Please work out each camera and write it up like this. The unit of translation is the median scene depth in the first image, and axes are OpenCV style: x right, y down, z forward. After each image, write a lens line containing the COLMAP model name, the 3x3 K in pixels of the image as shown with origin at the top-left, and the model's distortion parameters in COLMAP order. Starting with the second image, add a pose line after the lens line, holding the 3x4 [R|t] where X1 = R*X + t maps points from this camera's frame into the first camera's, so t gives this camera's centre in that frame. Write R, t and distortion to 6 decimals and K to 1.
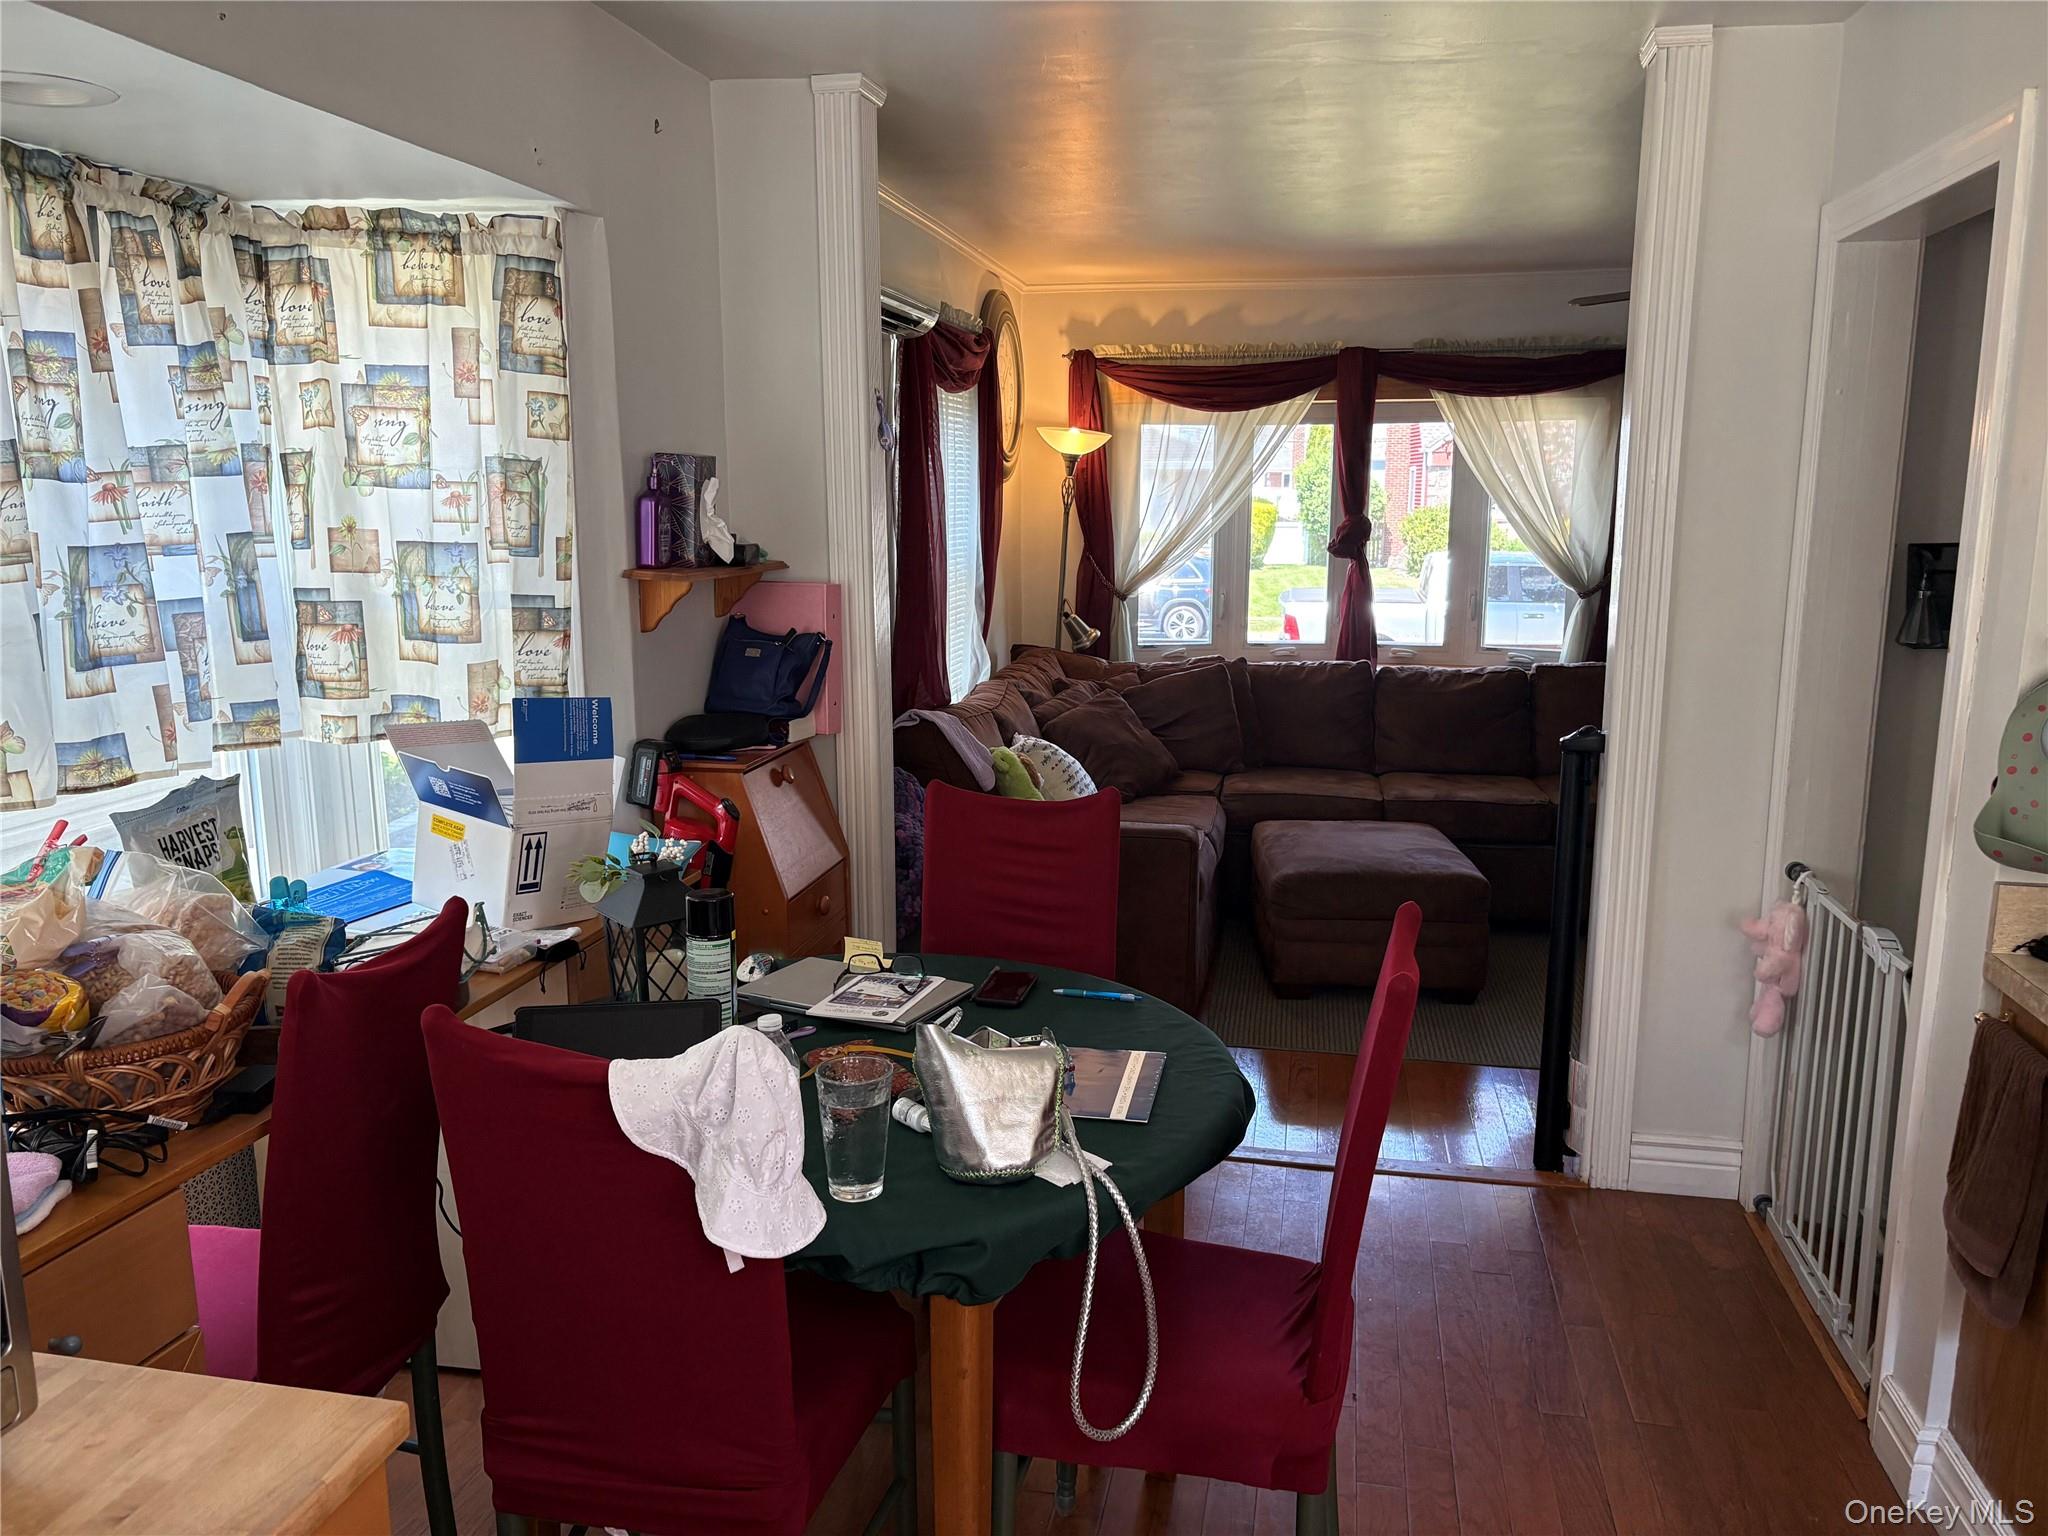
lens RADIAL K [[1557.7, 0, 1023.4], [0, 1557.7, 772.8], [0, 0, 1]] dist [0.065223, -0.053854]
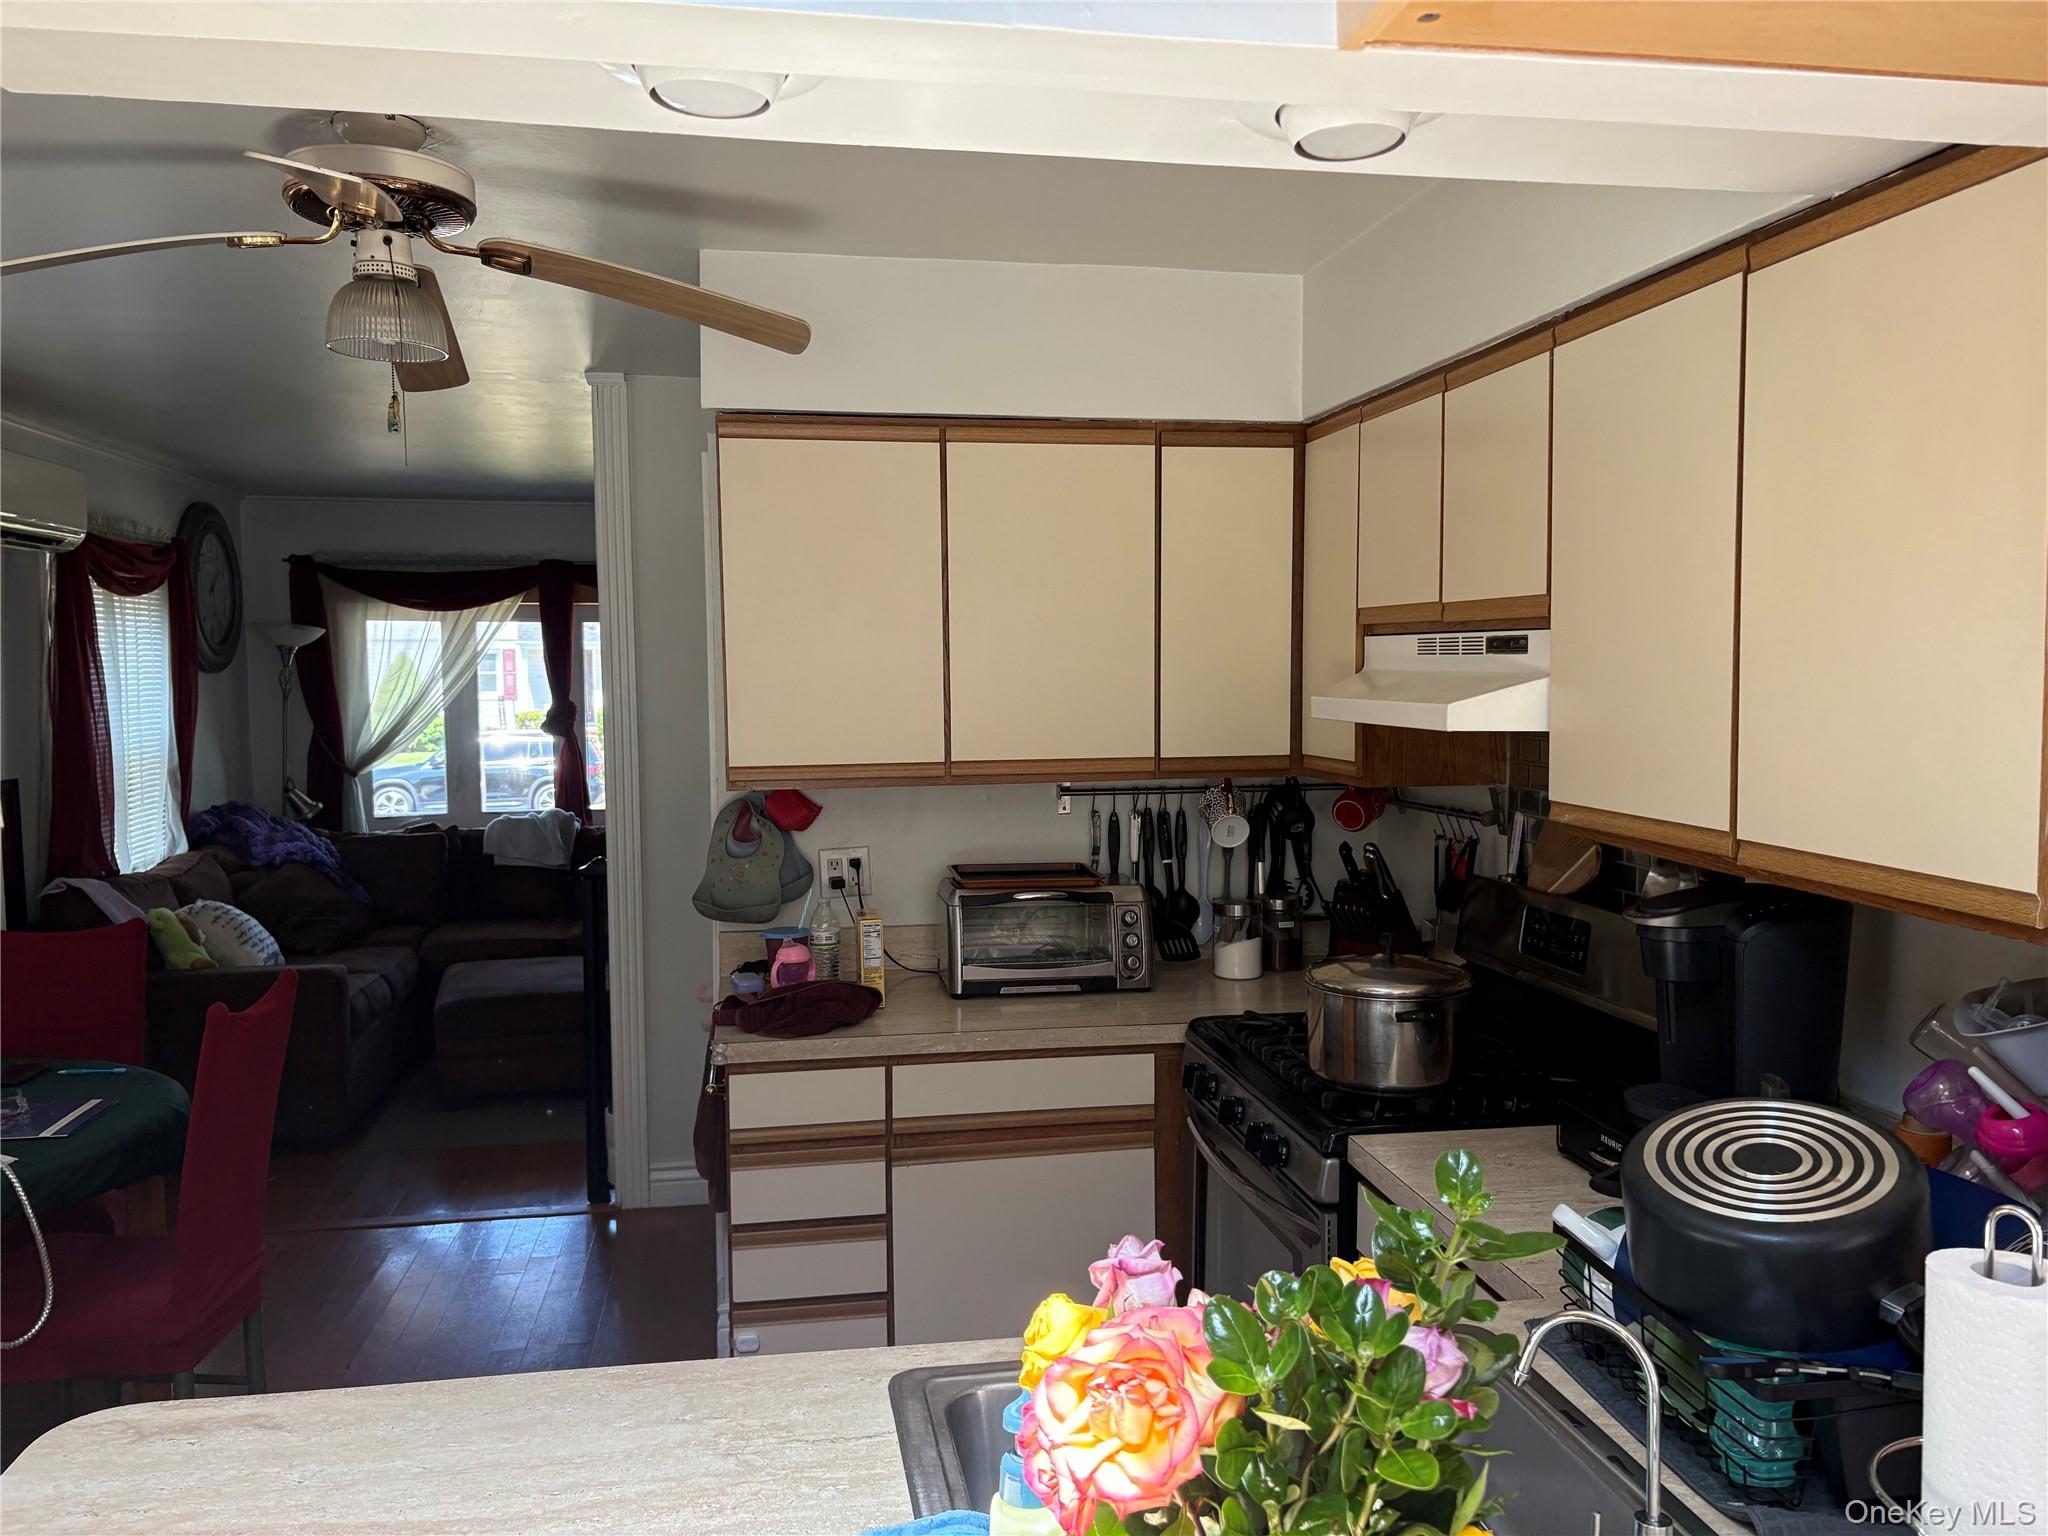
lens RADIAL K [[1557.7, 0, 1023.4], [0, 1557.7, 772.8], [0, 0, 1]] dist [0.065223, -0.053854]
pose [[0.933177, -0.026414, 0.358445, 0.265838], [0.065755, 0.993010, -0.098012, 0.064479], [-0.353351, 0.115033, 0.928391, -0.476429]]
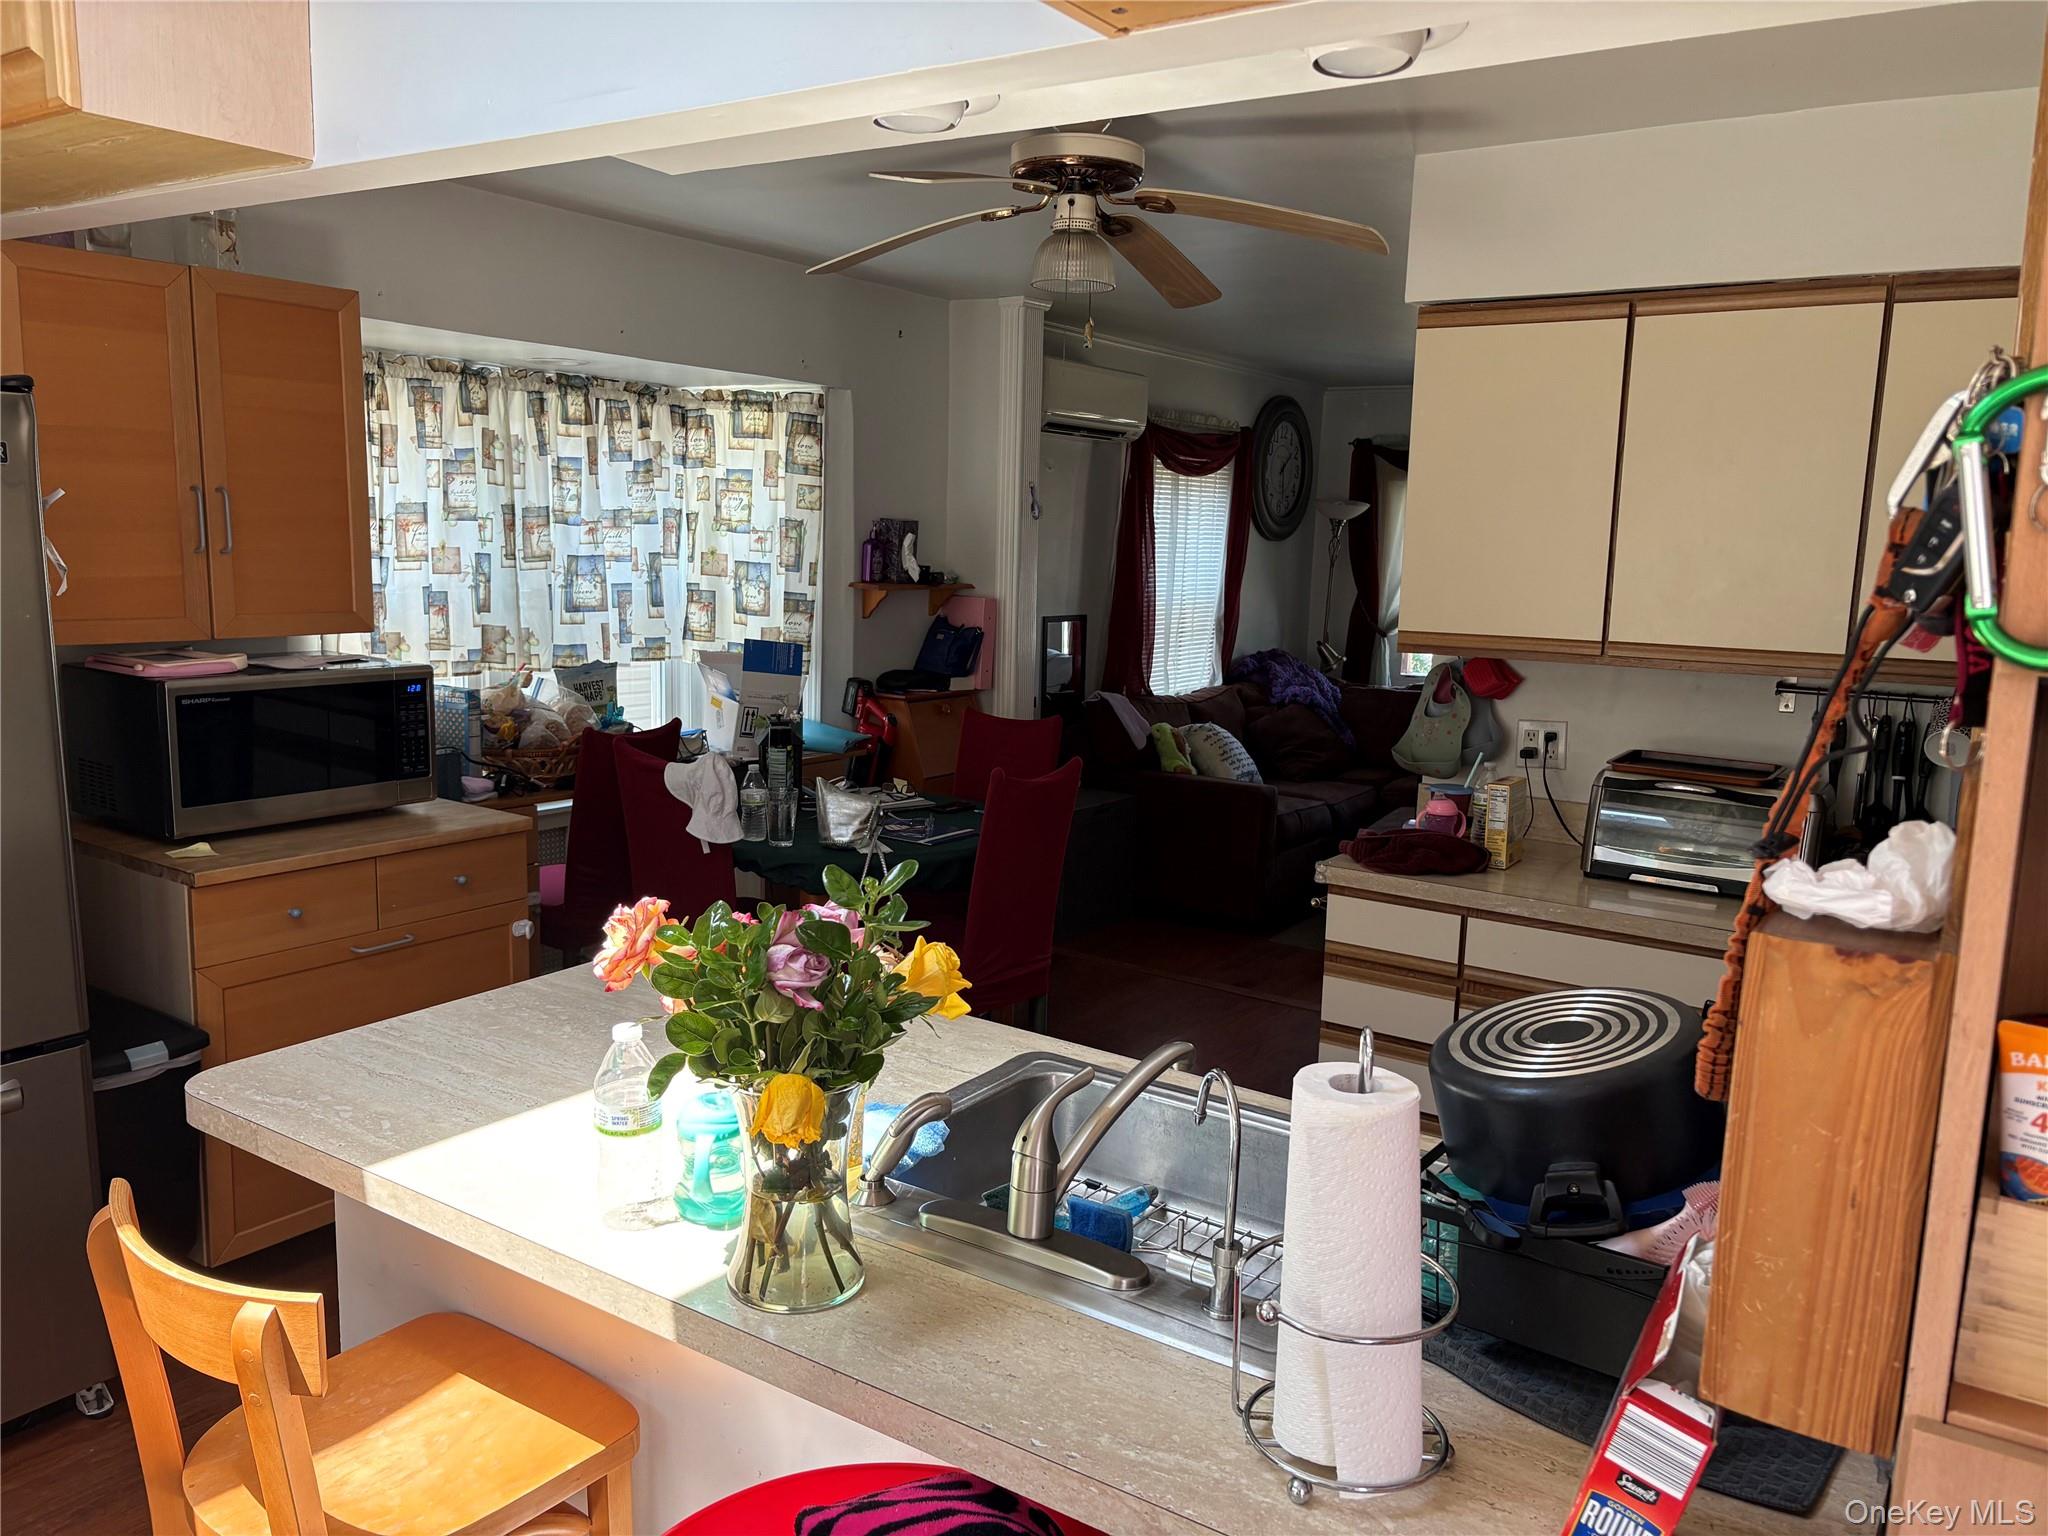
lens RADIAL K [[1557.7, 0, 1023.4], [0, 1557.7, 772.8], [0, 0, 1]] dist [0.065223, -0.053854]
pose [[0.921761, 0.092449, -0.376578, 0.681445], [-0.103367, 0.994604, -0.008842, 0.091776], [0.373728, 0.047076, 0.926343, -0.627700]]
